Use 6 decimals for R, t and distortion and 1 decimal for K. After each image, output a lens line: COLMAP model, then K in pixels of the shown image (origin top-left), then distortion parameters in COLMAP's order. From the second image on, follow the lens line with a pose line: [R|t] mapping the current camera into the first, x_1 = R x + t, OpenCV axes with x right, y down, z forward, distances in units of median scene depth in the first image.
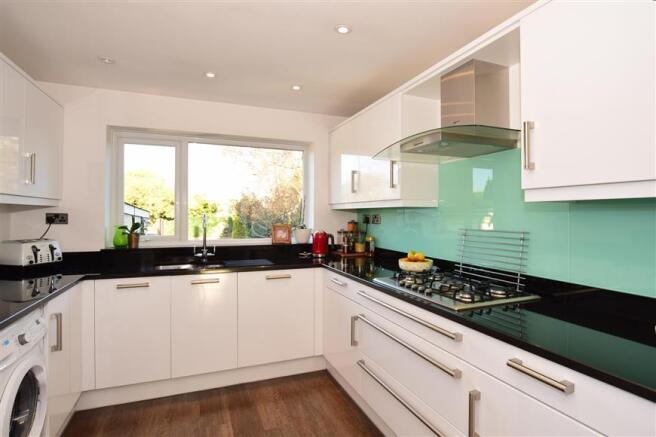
lens RADIAL K [[342.1, 0, 328.0], [0, 342.1, 218.5], [0, 0, 1]] dist [0.000511, 0.000035]
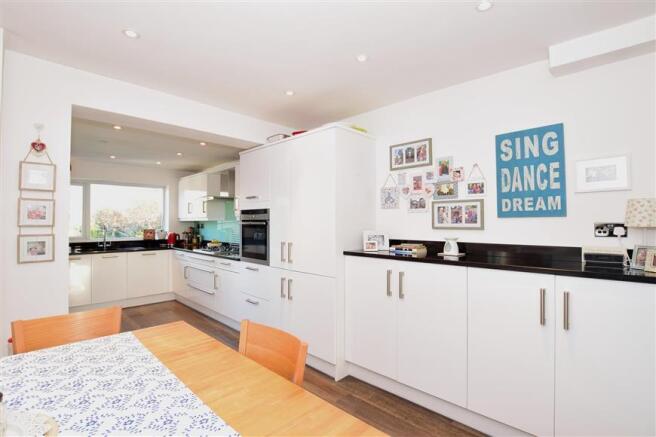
lens RADIAL K [[291.1, 0, 328.0], [0, 291.1, 218.5], [0, 0, 1]] dist [-0.037971, -0.000086]
pose [[0.900389, -0.001334, 0.435083, 0.065266], [0.010614, 0.999765, -0.018900, -0.002616], [-0.434956, 0.021635, 0.900192, -0.873477]]
